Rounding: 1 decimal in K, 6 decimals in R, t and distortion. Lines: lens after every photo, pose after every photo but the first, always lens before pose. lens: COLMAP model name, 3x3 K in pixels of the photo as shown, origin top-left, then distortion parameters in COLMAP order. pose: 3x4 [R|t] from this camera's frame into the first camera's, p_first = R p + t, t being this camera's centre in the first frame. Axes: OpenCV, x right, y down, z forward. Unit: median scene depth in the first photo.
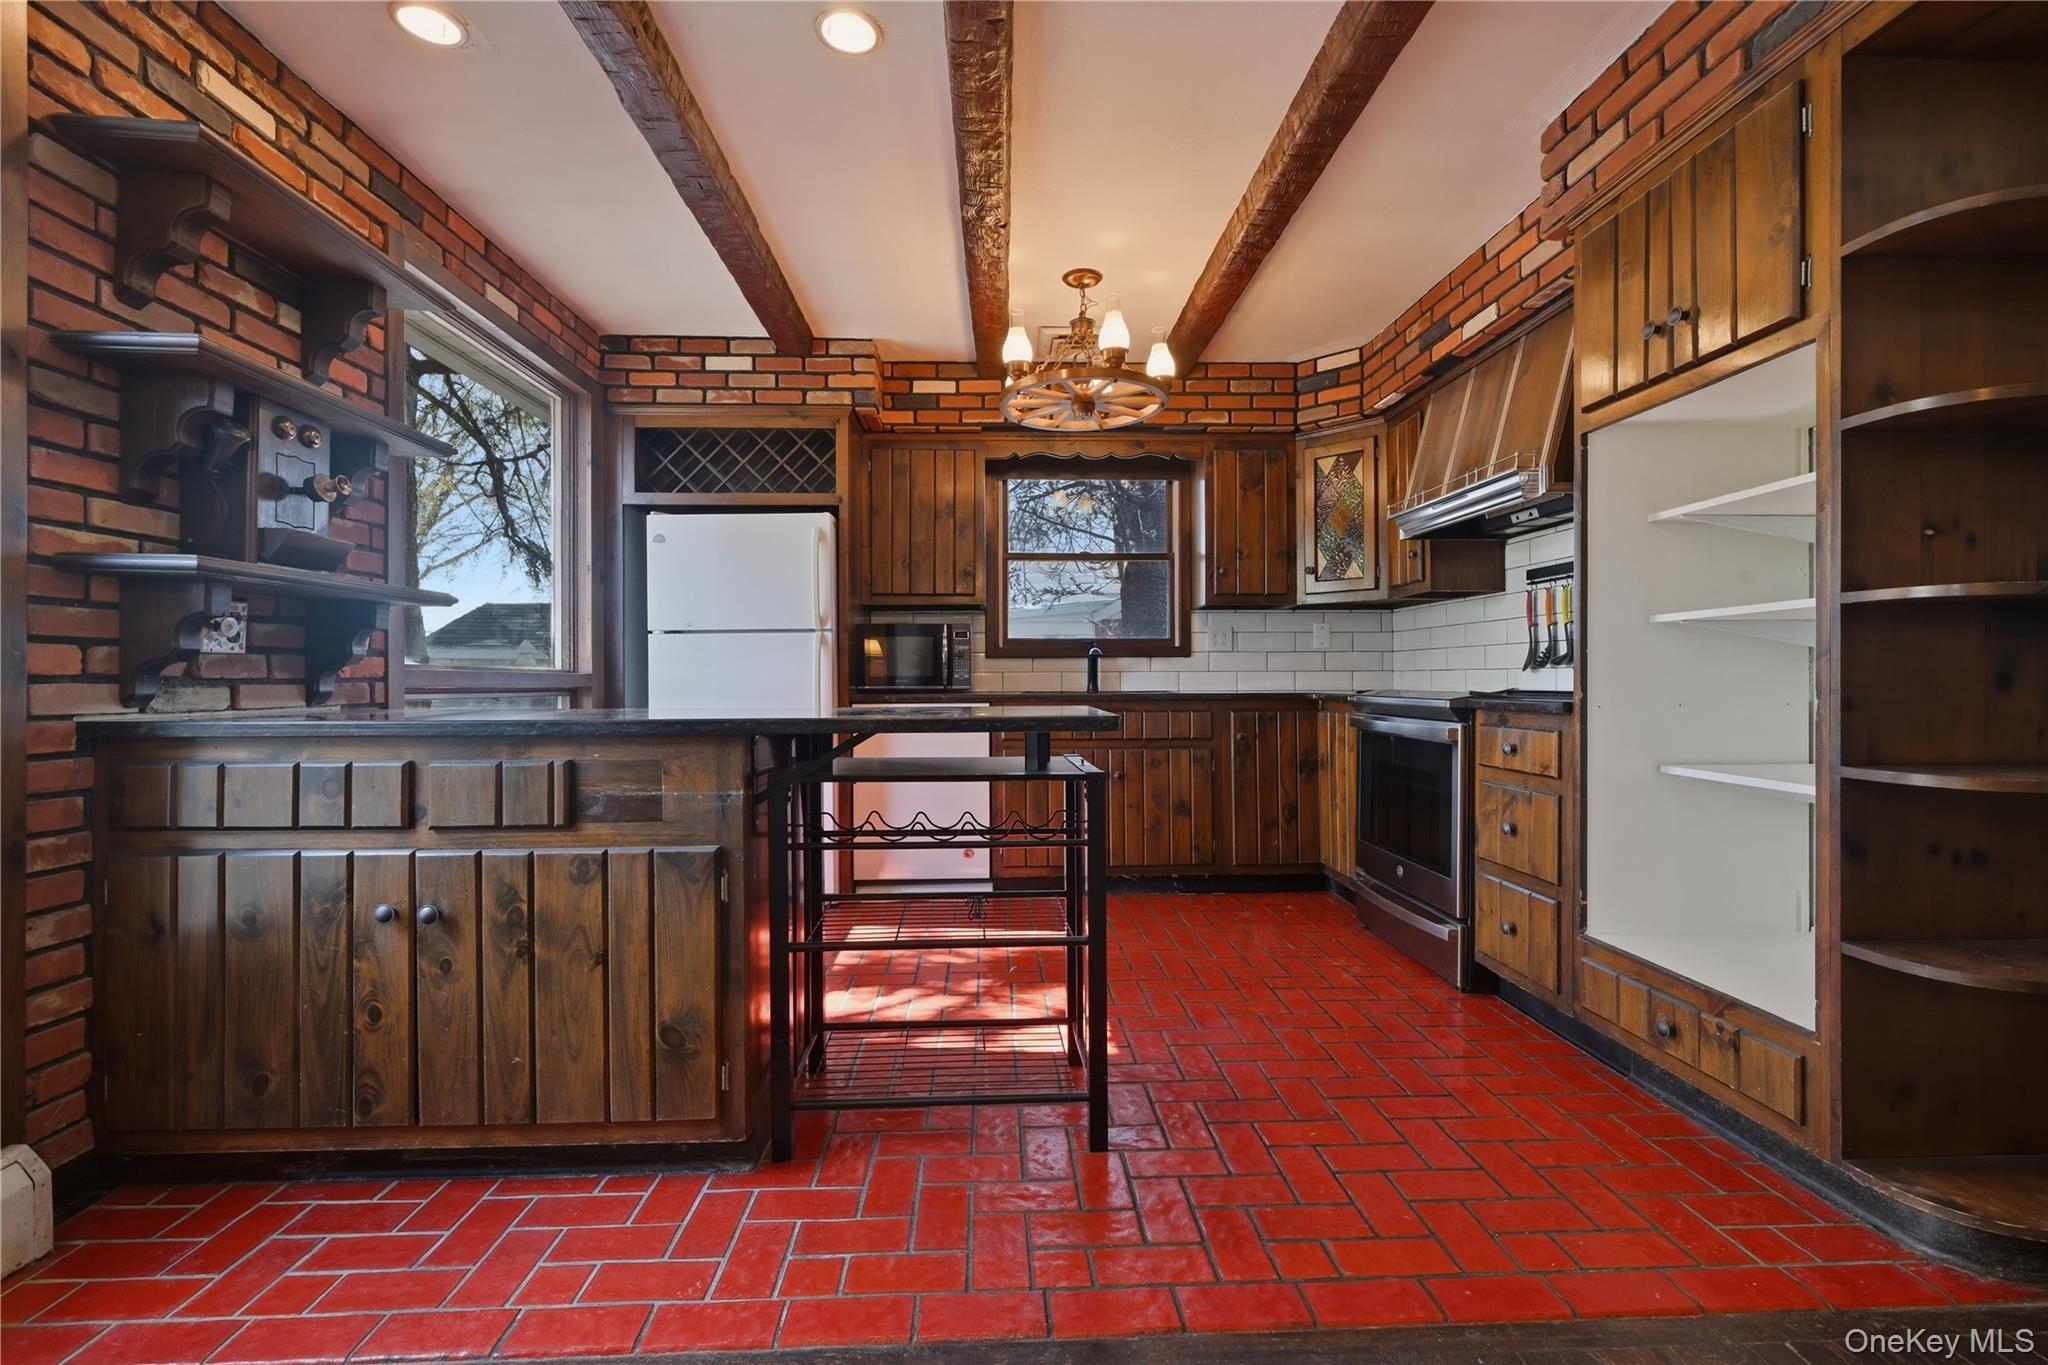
lens RADIAL K [[869.9, 0, 1024.8], [0, 869.9, 675.5], [0, 0, 1]] dist [-0.000824, -0.000183]
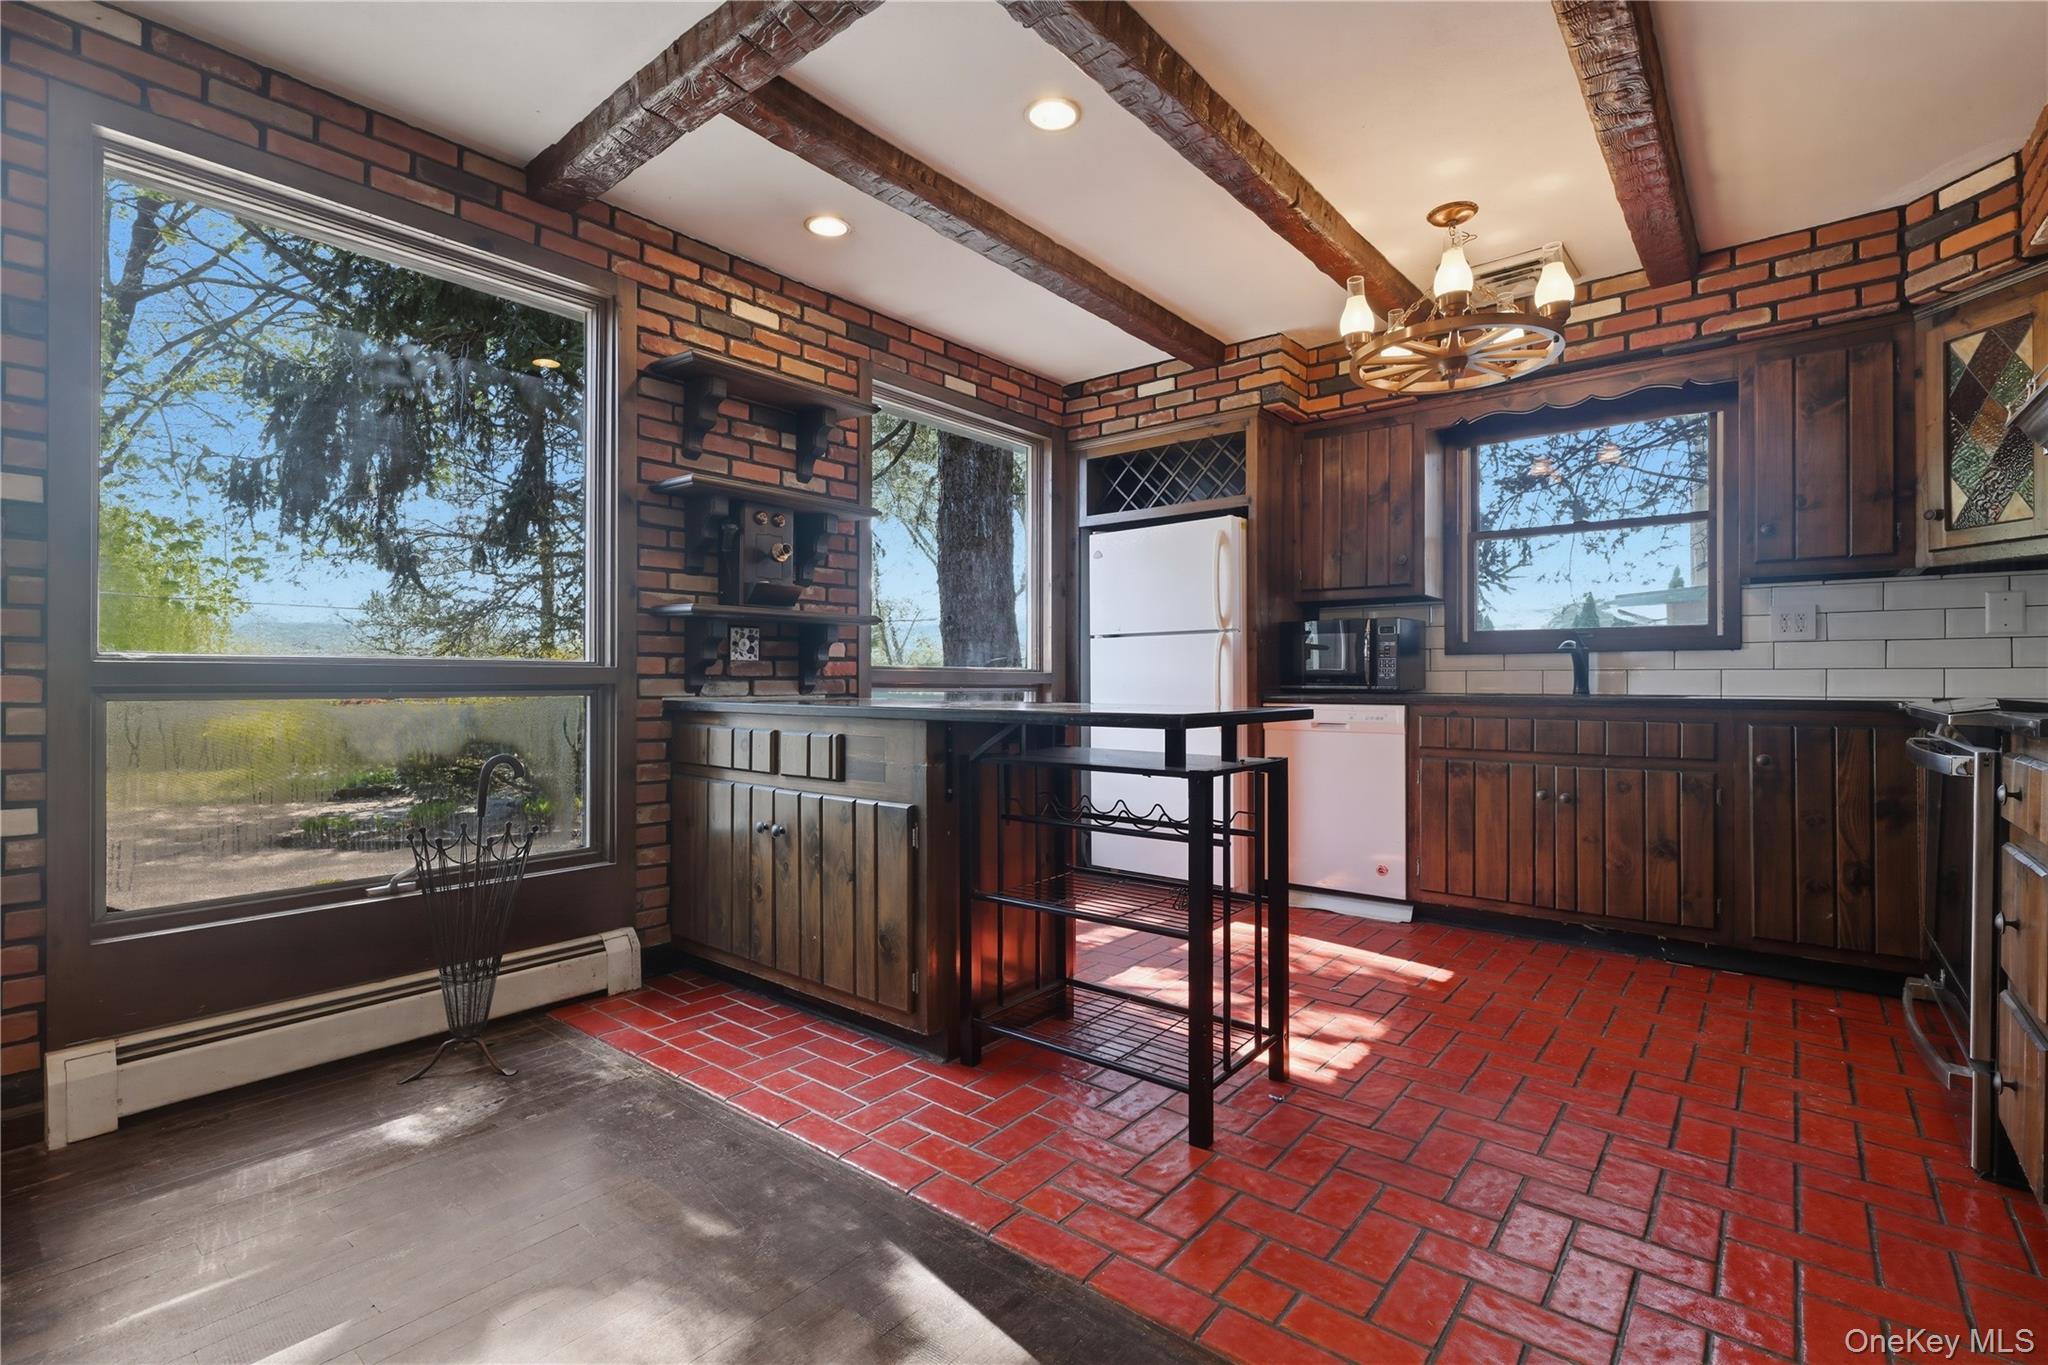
lens RADIAL K [[944.3, 0, 1068.7], [0, 944.3, 676.7], [0, 0, 1]] dist [-0.000394, -0.000082]
pose [[0.752282, 0.001381, -0.658839, 0.454129], [-0.000561, 0.999999, 0.001455, 0.000850], [0.658841, -0.000724, 0.752282, 0.051629]]
